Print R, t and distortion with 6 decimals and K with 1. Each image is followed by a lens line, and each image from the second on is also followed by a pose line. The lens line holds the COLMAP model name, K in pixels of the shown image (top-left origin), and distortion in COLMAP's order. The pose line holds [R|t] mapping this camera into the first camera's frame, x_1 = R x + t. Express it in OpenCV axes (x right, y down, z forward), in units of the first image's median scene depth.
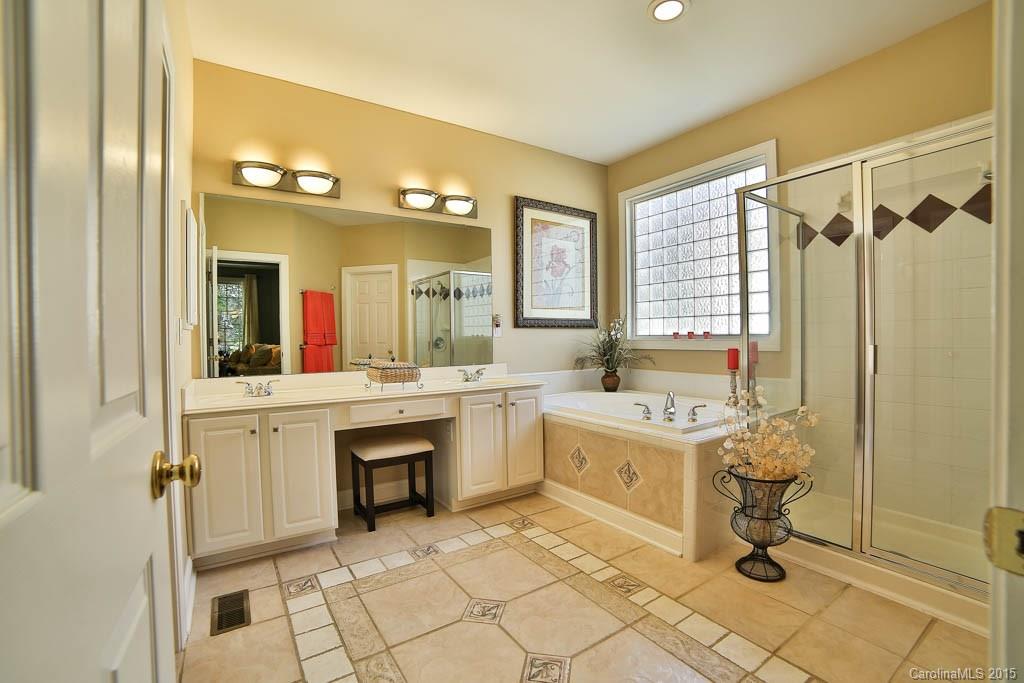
lens RADIAL K [[446.8, 0, 509.9], [0, 446.8, 339.1], [0, 0, 1]] dist [-0.105510, 0.039507]
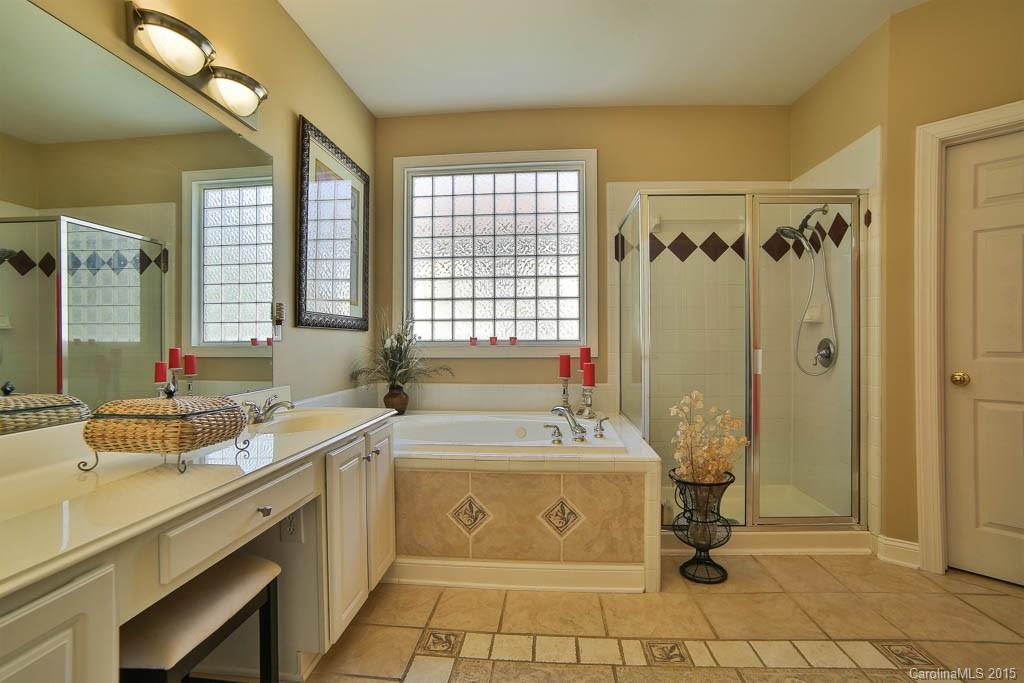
lens RADIAL K [[474.1, 0, 512.0], [0, 474.1, 341.5], [0, 0, 1]] dist [-0.071405, 0.008039]
pose [[0.618154, 0.008247, 0.786014, -0.404138], [0.000215, 0.999943, -0.010661, 0.002891], [-0.786057, 0.006759, 0.618117, 0.490366]]
